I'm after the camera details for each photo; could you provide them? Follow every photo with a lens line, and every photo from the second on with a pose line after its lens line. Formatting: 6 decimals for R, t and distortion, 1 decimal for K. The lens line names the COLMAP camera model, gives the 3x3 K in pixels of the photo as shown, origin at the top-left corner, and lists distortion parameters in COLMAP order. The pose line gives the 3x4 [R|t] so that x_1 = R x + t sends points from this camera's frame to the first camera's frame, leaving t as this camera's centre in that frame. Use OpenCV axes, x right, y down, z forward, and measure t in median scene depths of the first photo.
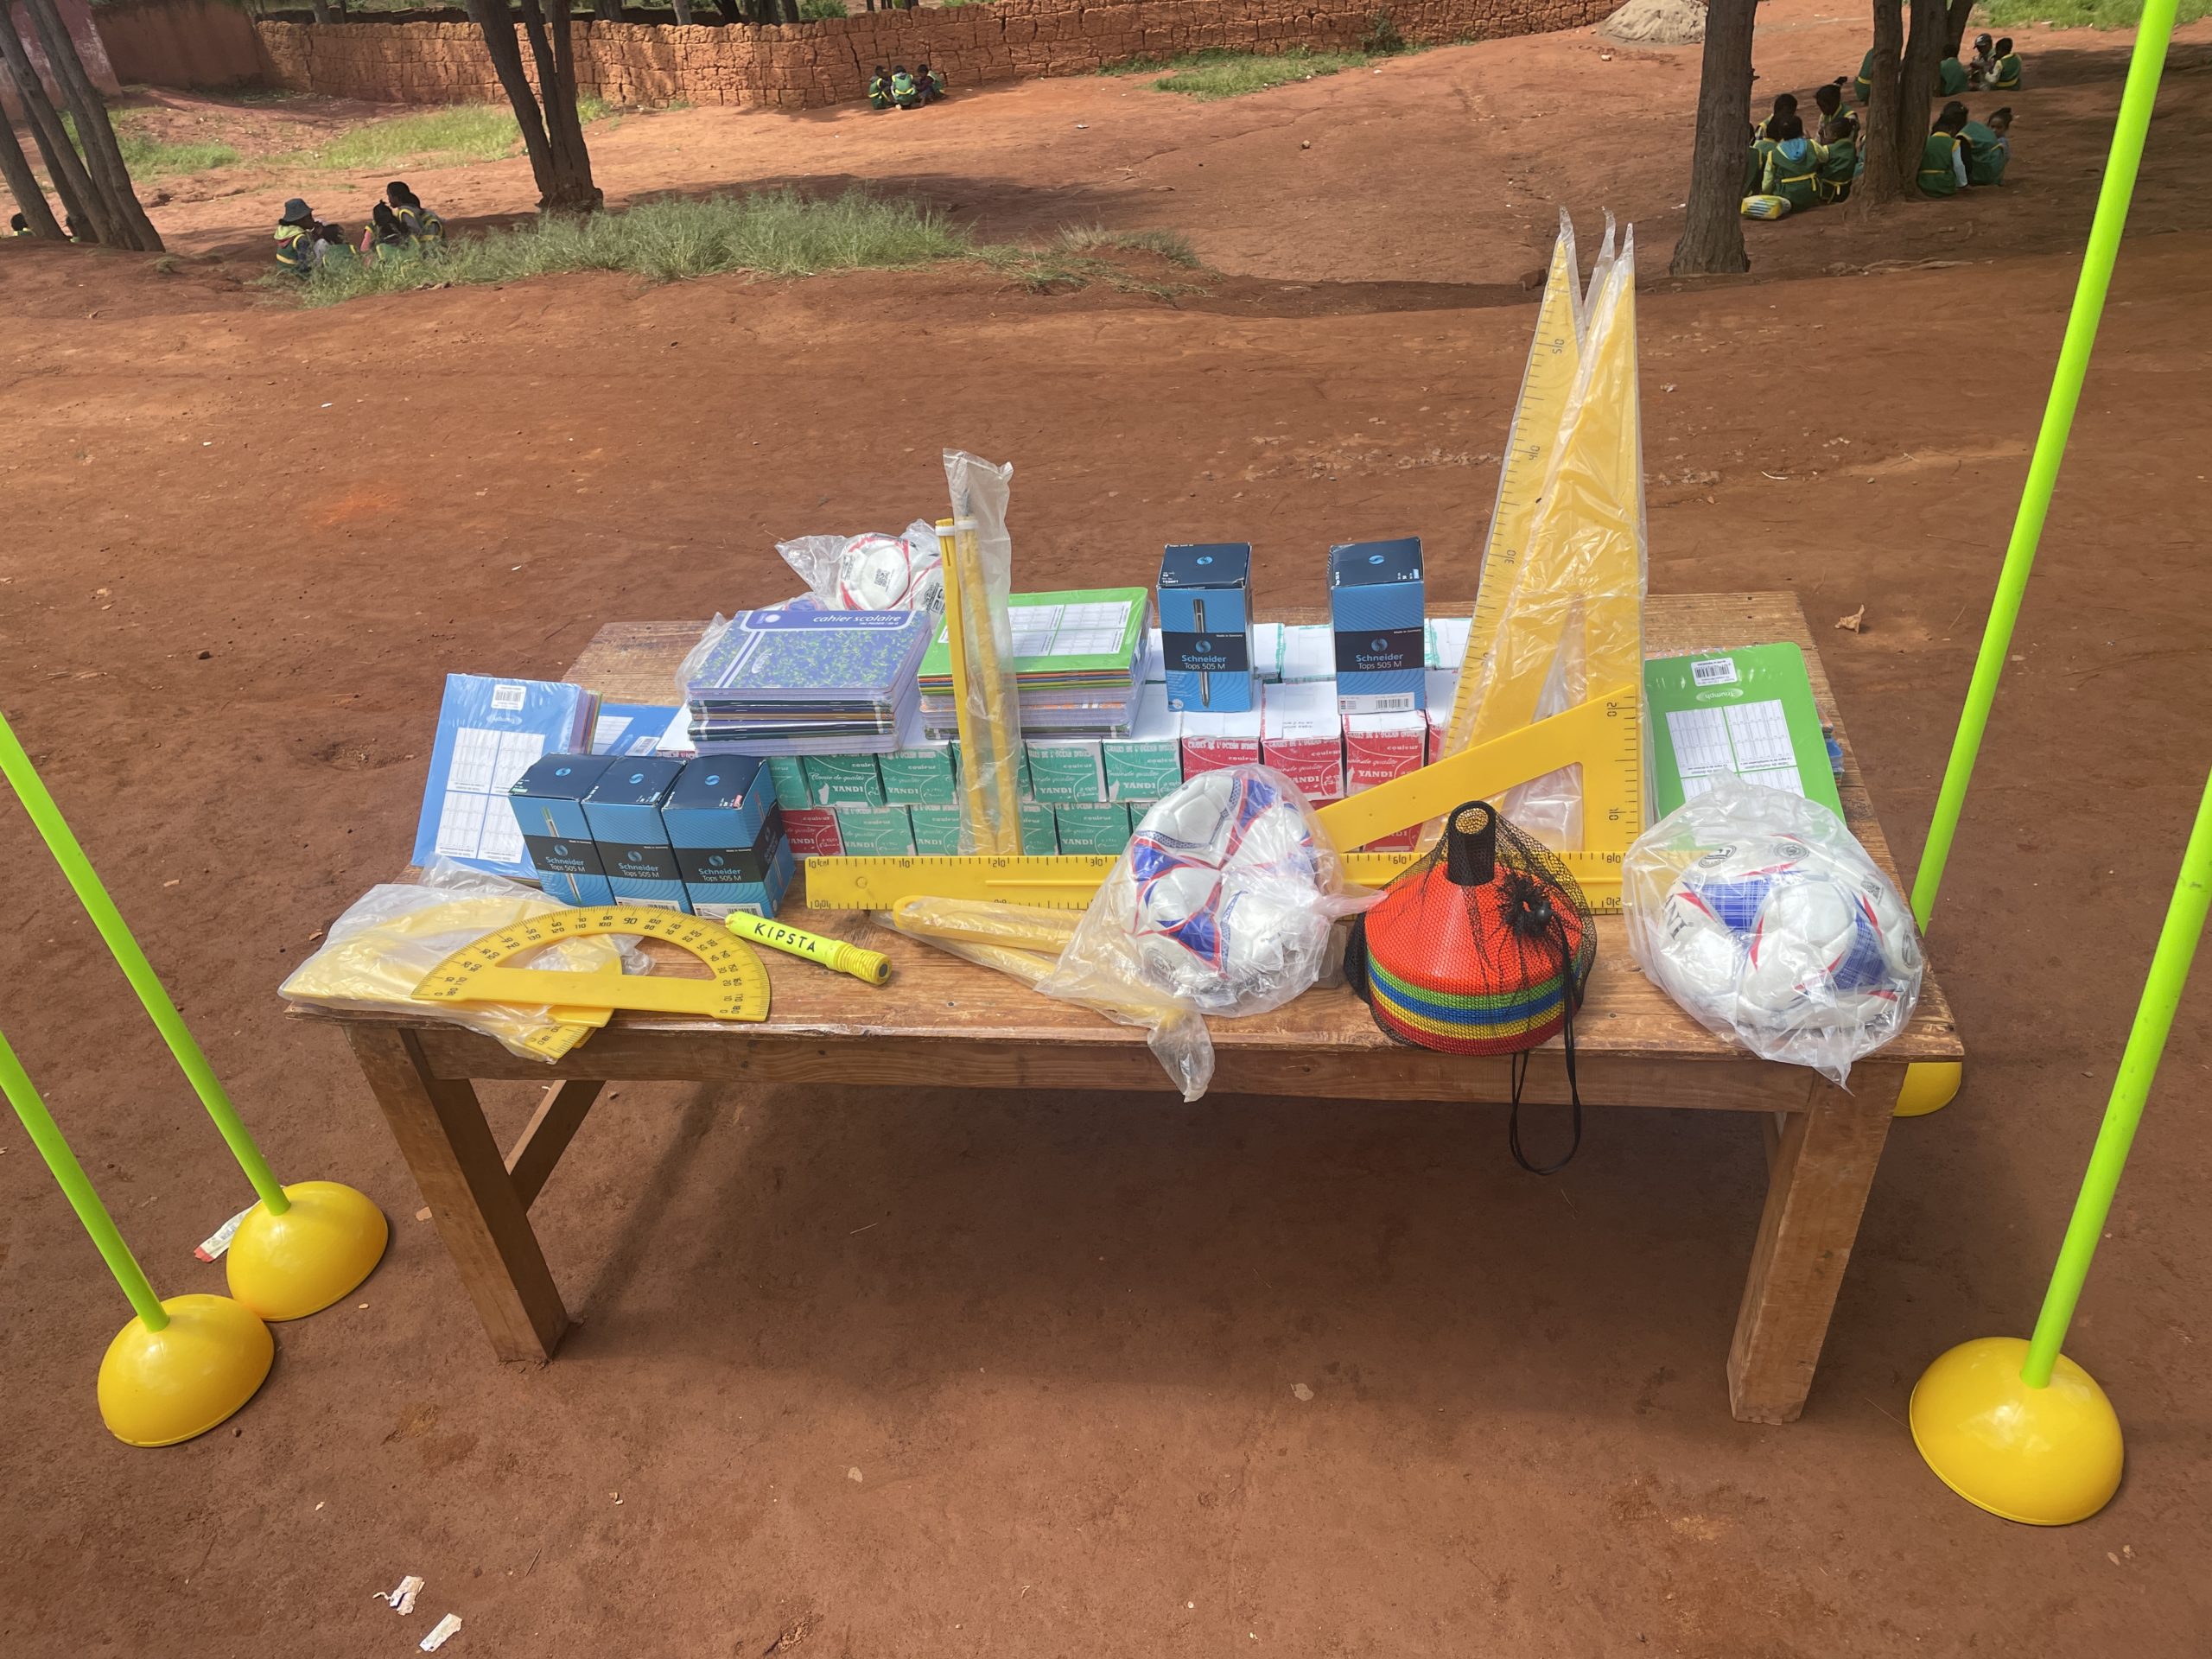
lens RADIAL K [[1705.9, 0, 1106.0], [0, 1705.9, 829.5], [0, 0, 1]] dist [-0.001187, 0.002887]
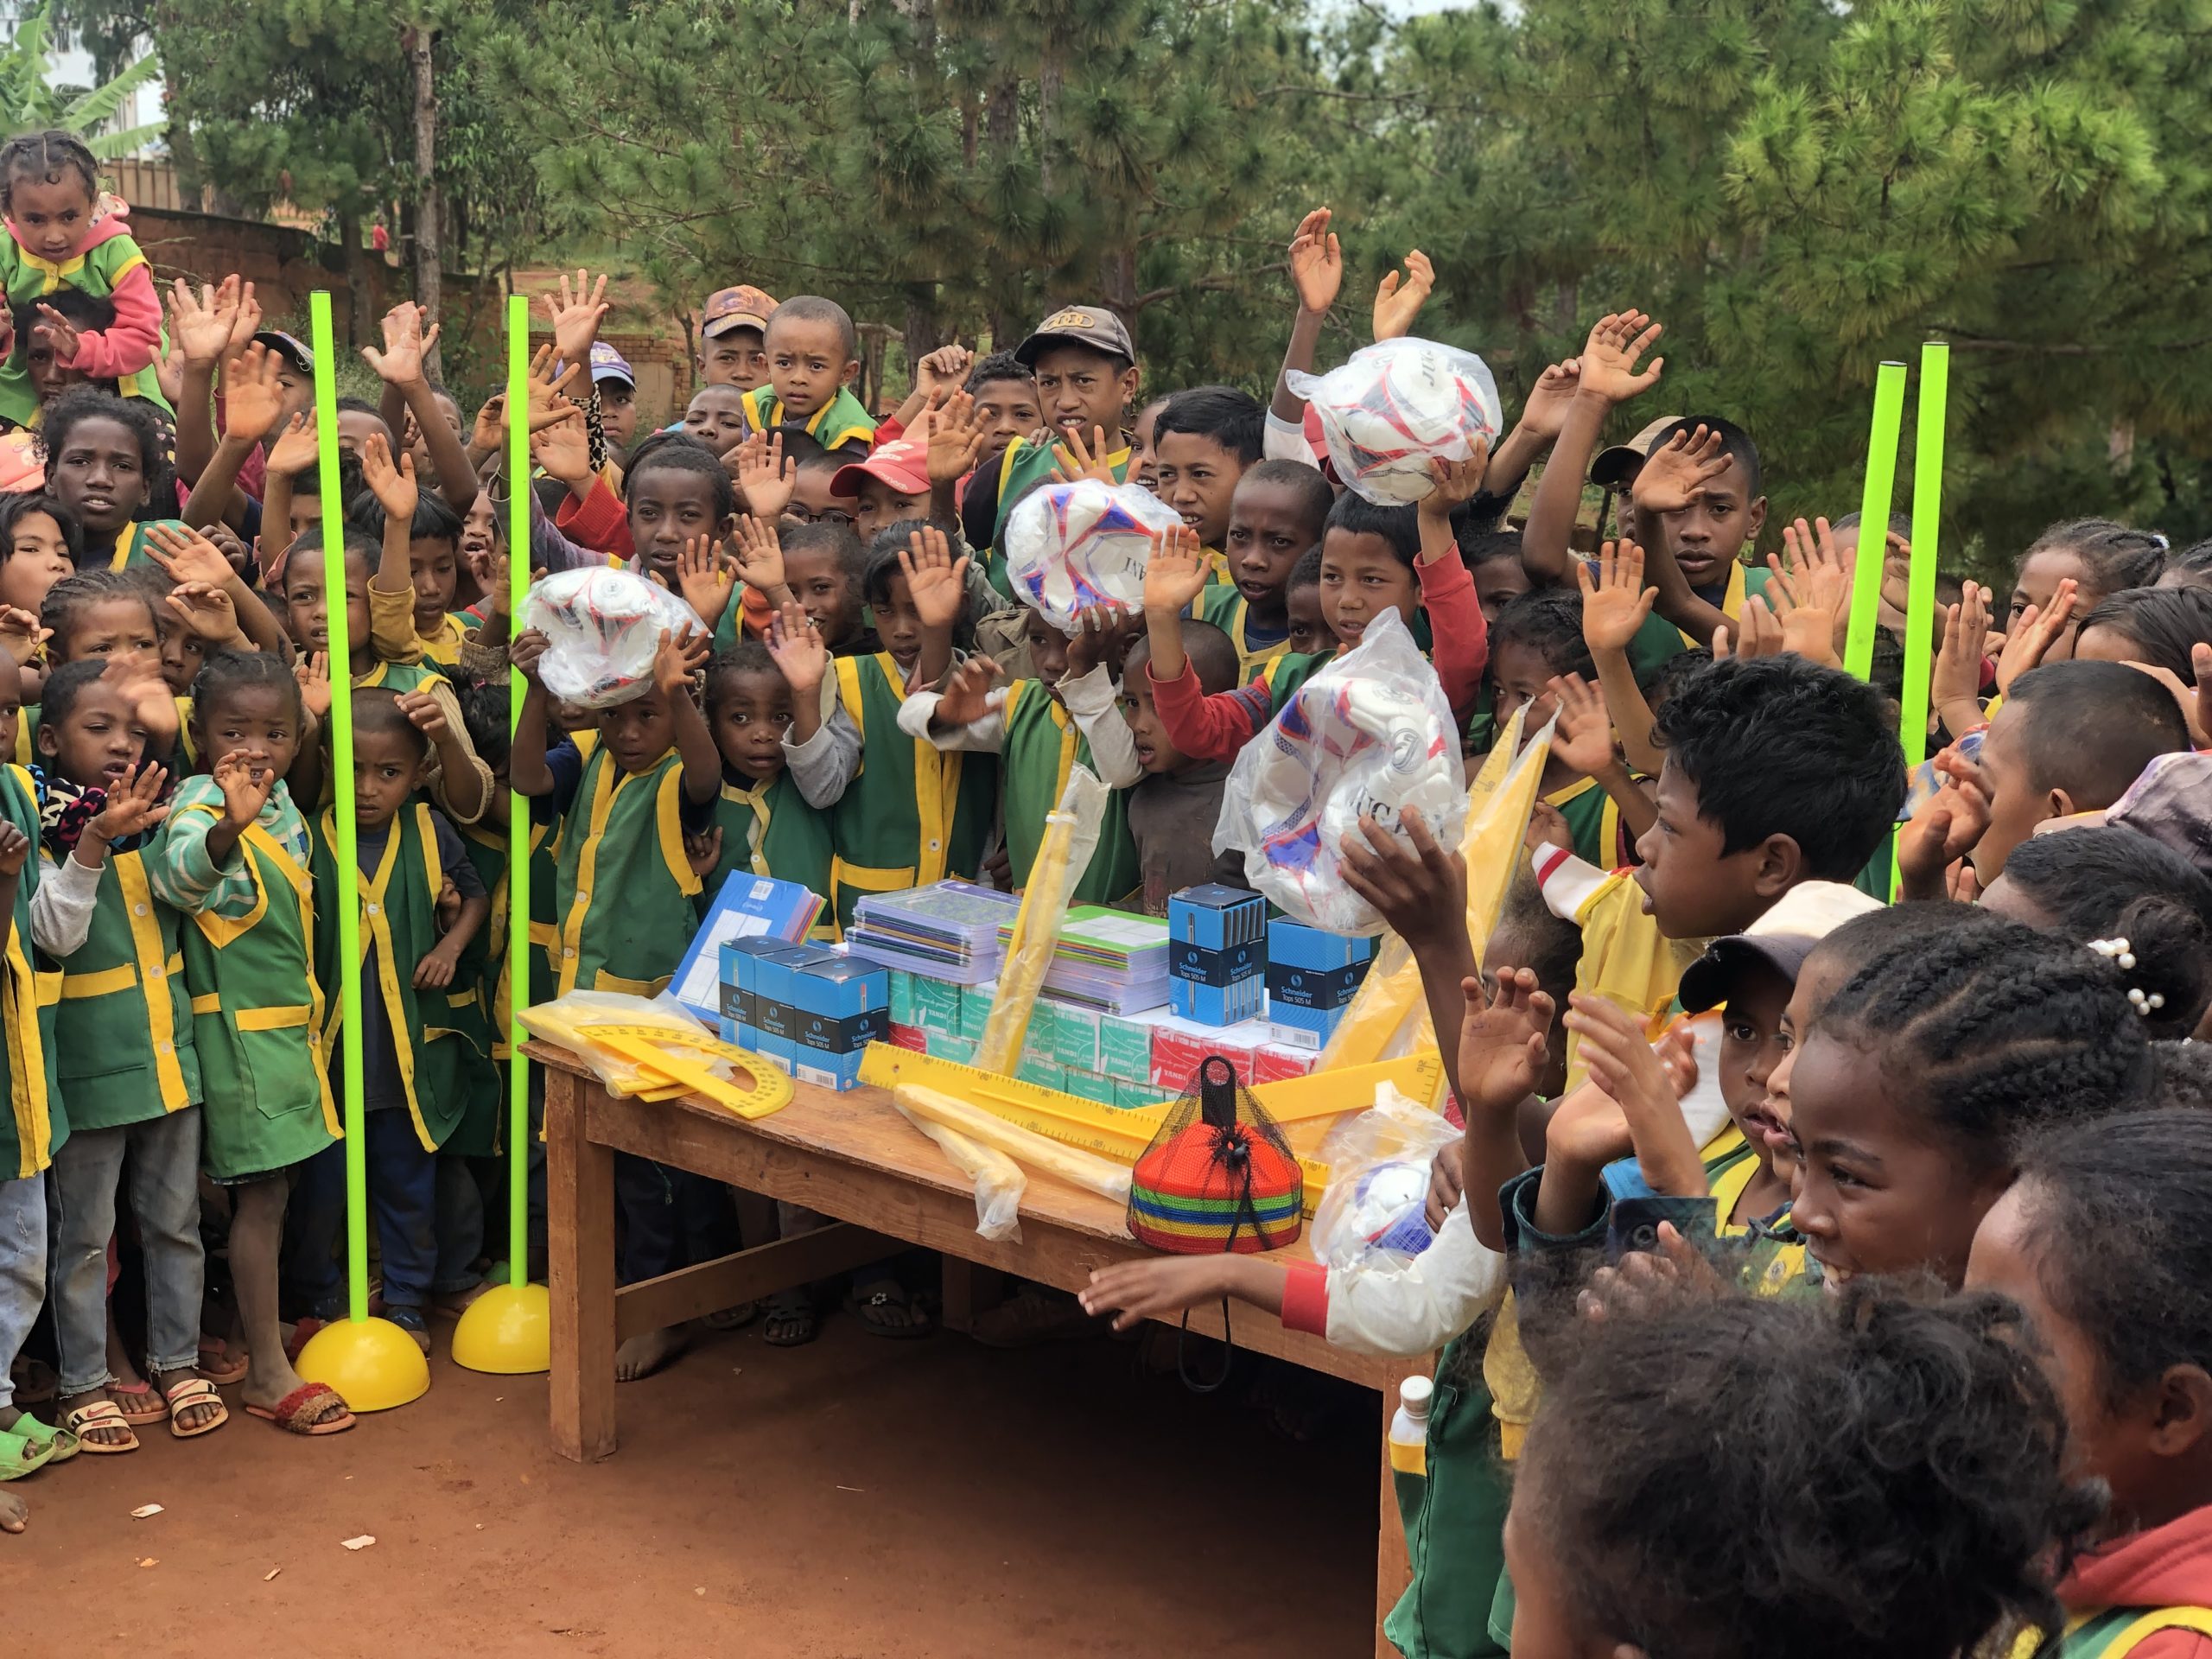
lens RADIAL K [[3334.2, 0, 1106.0], [0, 3334.2, 829.5], [0, 0, 1]] dist [-0.006622, -0.017361]
pose [[0.828605, 0.228498, -0.511080, 1.190730], [-0.400841, 0.879455, -0.256683, 0.443600], [0.390820, 0.417551, 0.820312, -1.008289]]
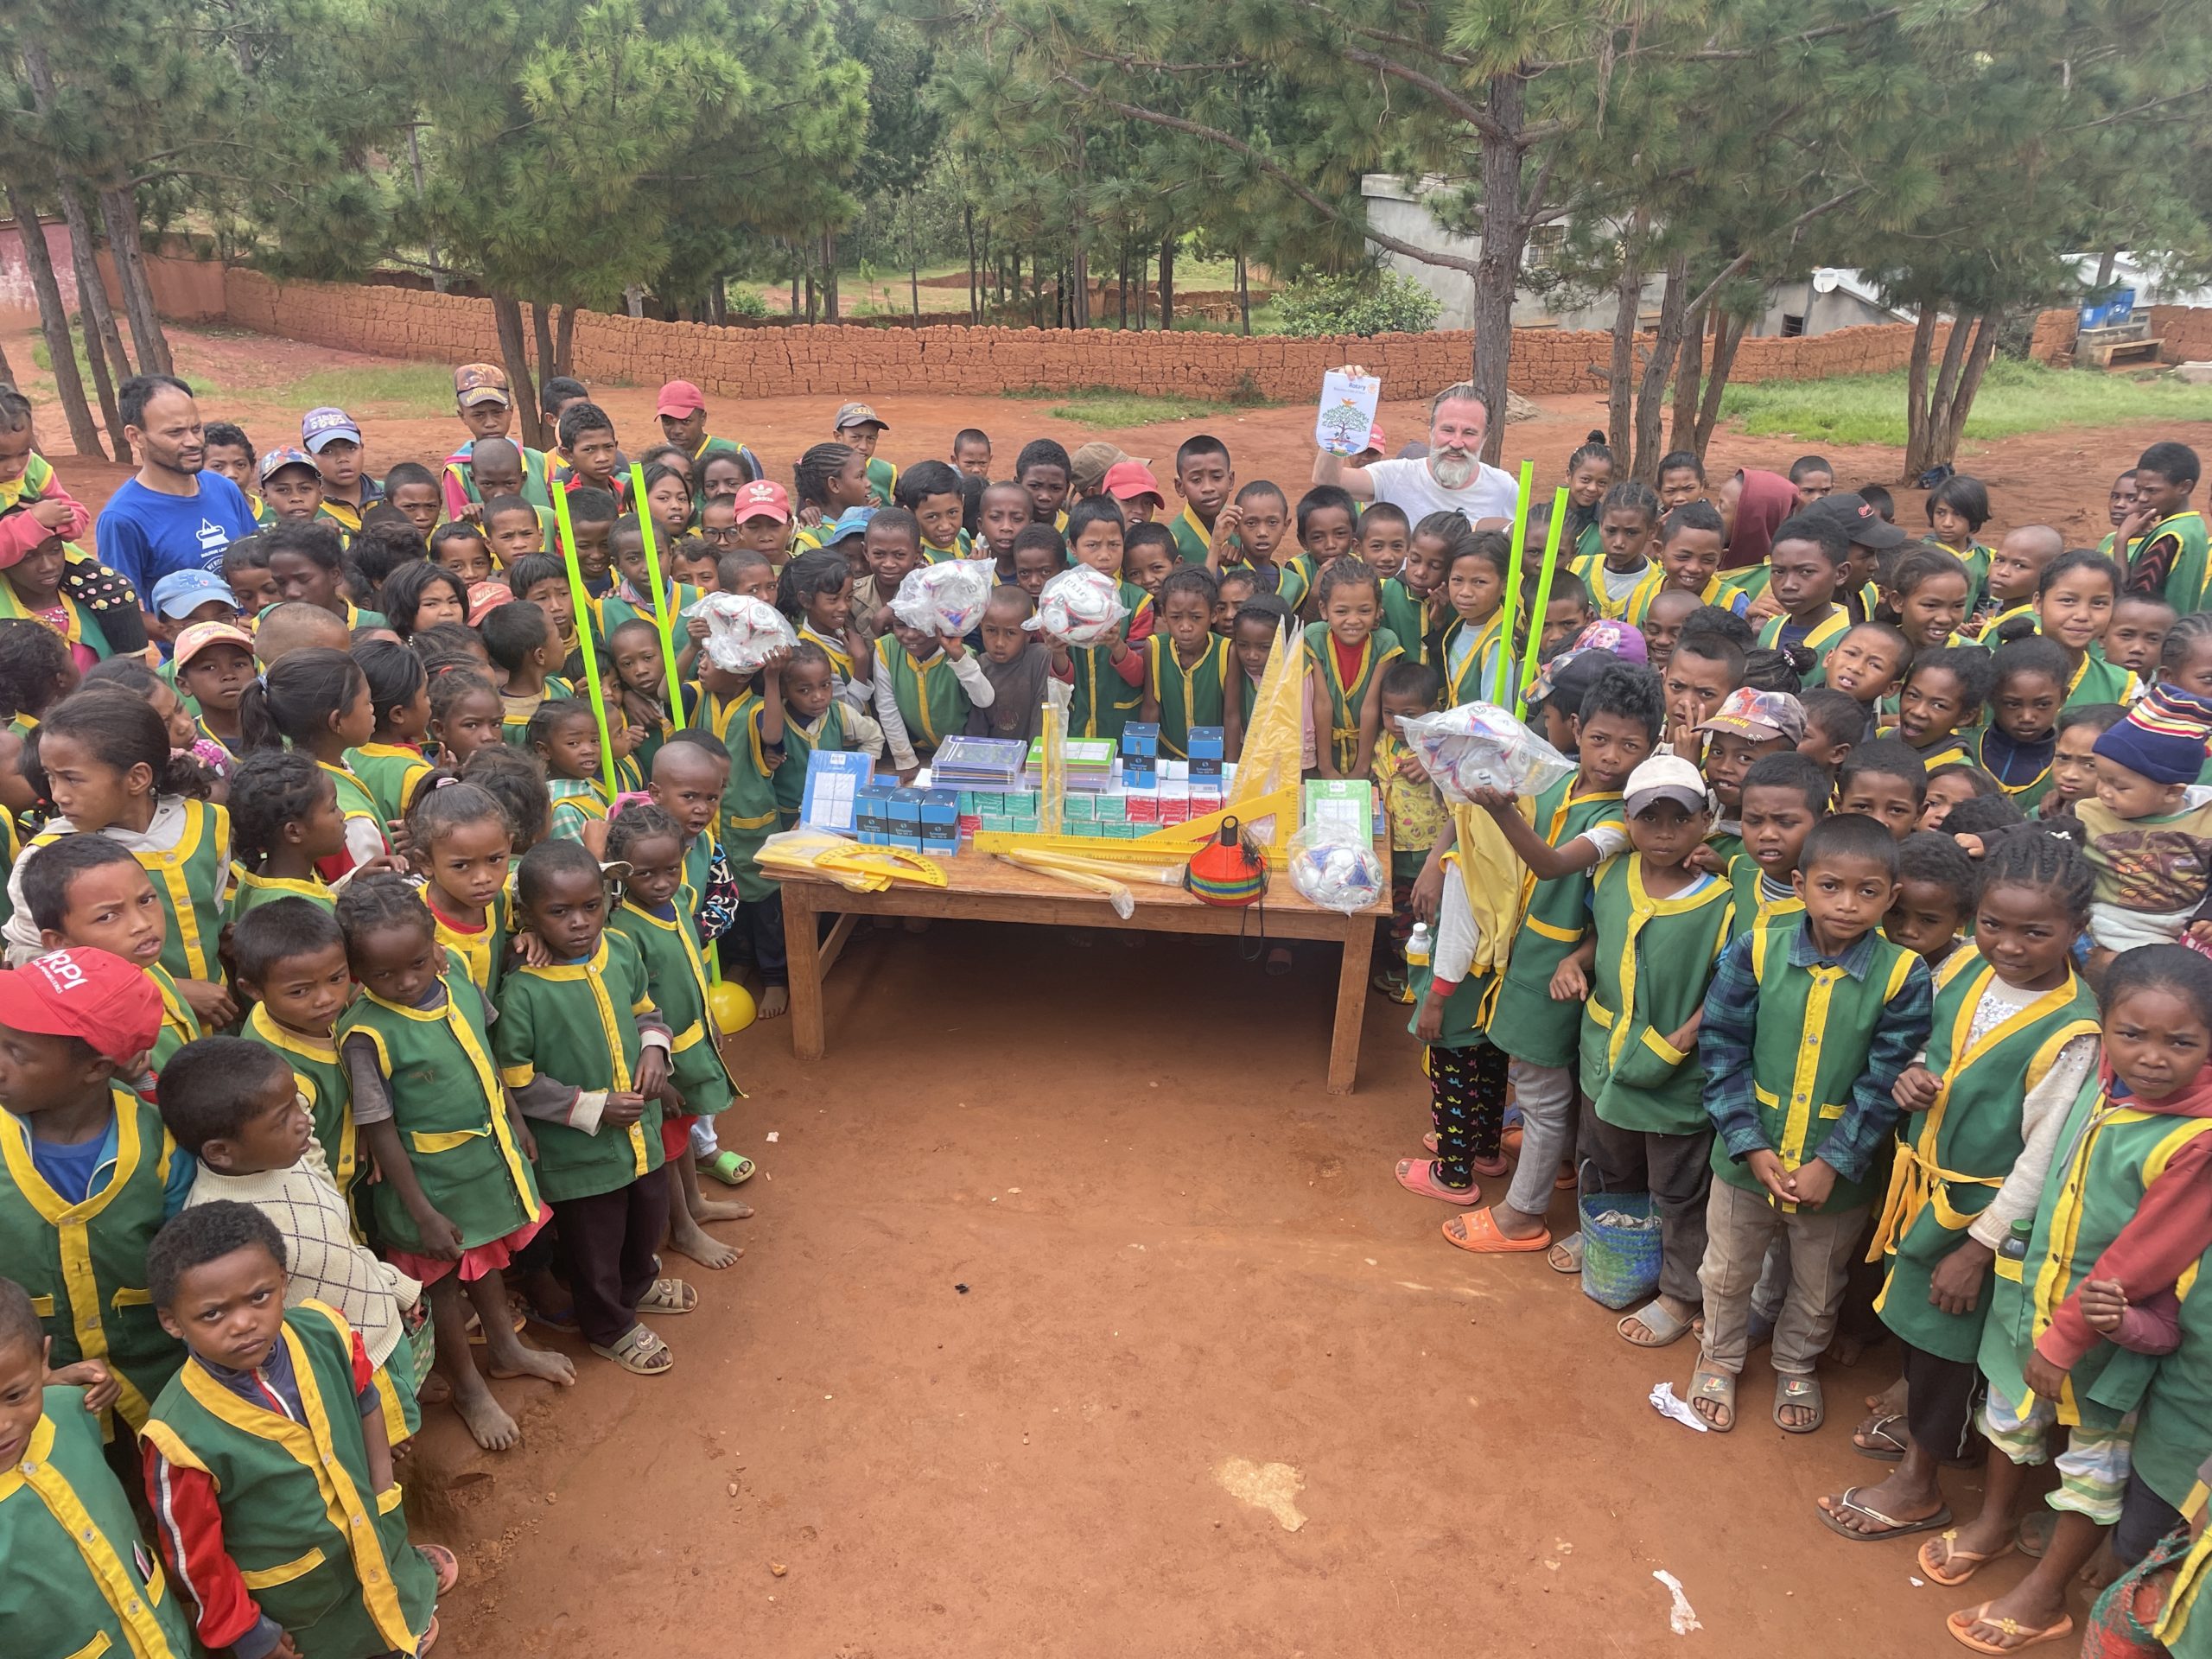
lens RADIAL K [[1705.9, 0, 1106.0], [0, 1705.9, 829.5], [0, 0, 1]] dist [-0.001187, 0.002887]
pose [[0.993133, 0.086995, 0.078228, -0.183354], [-0.074022, 0.985029, -0.155690, 0.399227], [-0.090601, 0.148830, 0.984704, -1.518851]]
